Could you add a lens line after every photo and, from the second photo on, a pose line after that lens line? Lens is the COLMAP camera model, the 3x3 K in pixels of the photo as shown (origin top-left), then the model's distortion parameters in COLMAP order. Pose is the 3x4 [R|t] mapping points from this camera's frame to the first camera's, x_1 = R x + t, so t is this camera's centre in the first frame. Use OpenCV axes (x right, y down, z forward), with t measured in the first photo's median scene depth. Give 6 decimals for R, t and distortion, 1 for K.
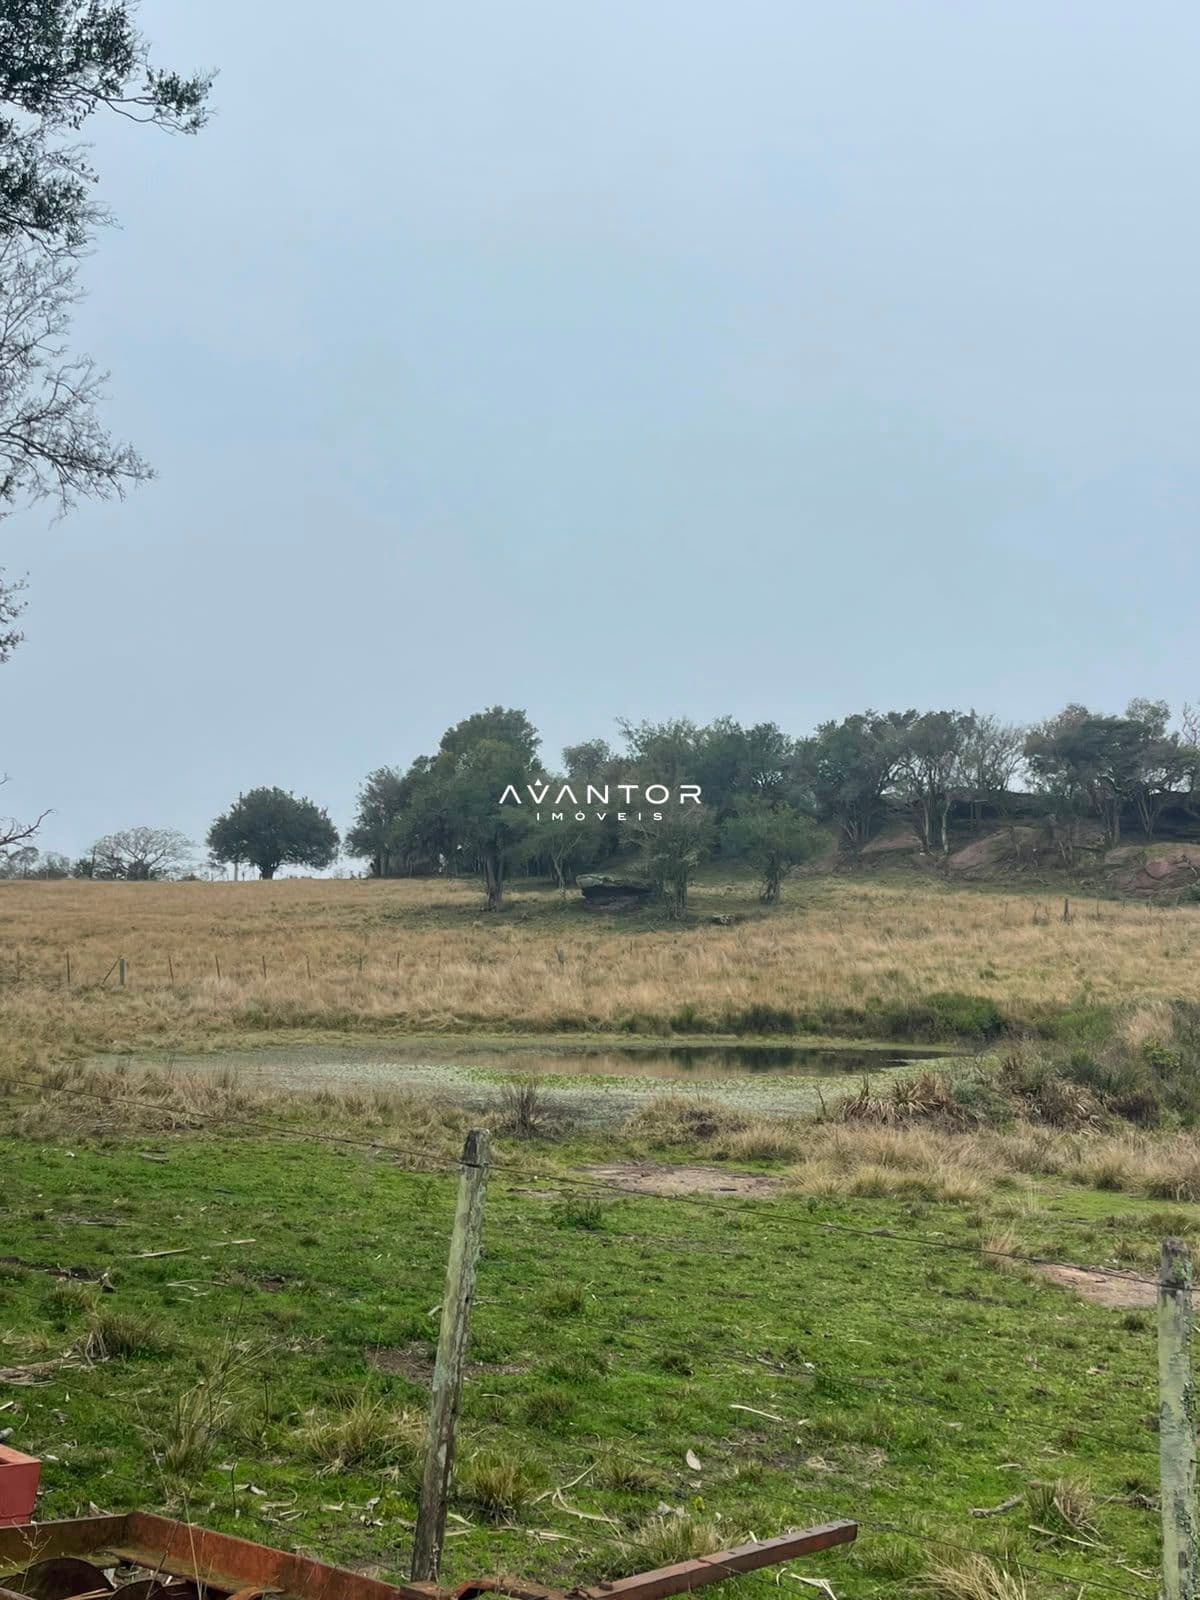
lens RADIAL K [[1865.4, 0, 600.0], [0, 1865.4, 800.0], [0, 0, 1]] dist [0.120326, -0.005617]
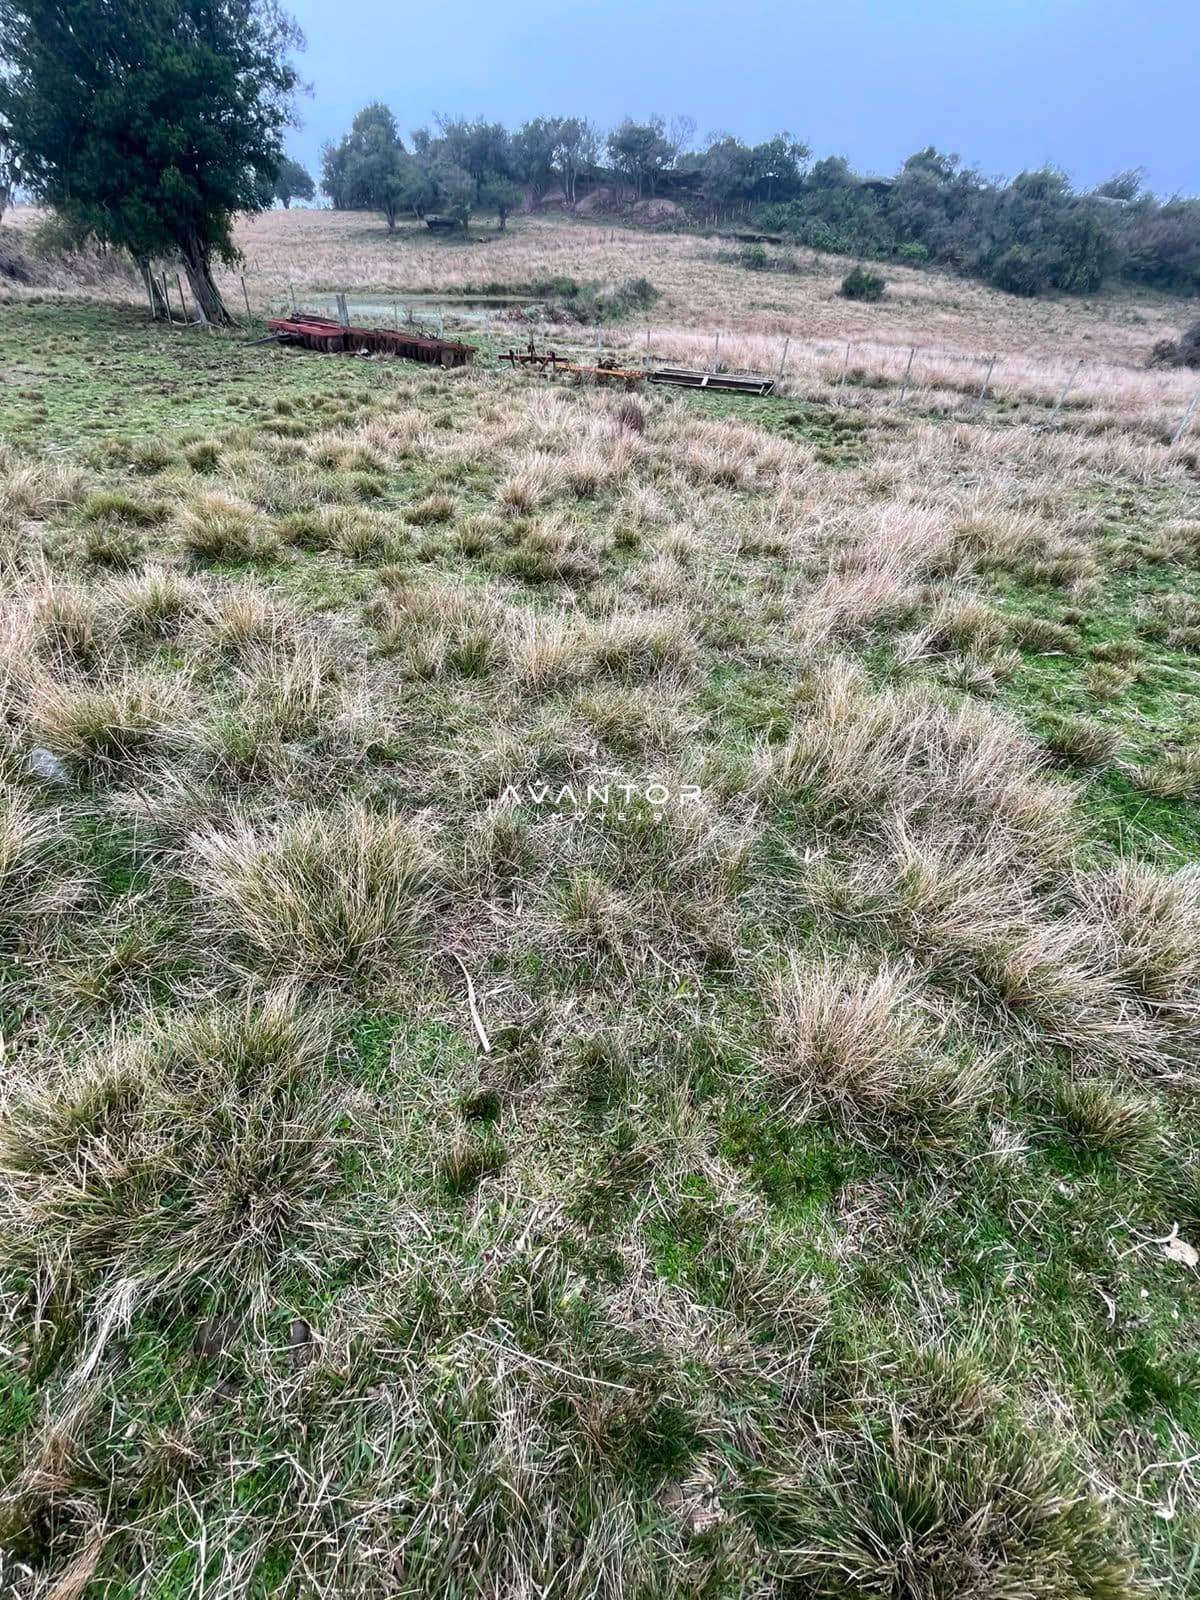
lens RADIAL K [[648.2, 0, 593.0], [0, 648.2, 816.8], [0, 0, 1]] dist [0.000394, -0.000140]
pose [[0.986063, -0.104771, 0.129236, 0.013954], [-0.019845, 0.697181, 0.716621, -0.024767], [-0.165182, -0.709198, 0.685385, -0.208306]]
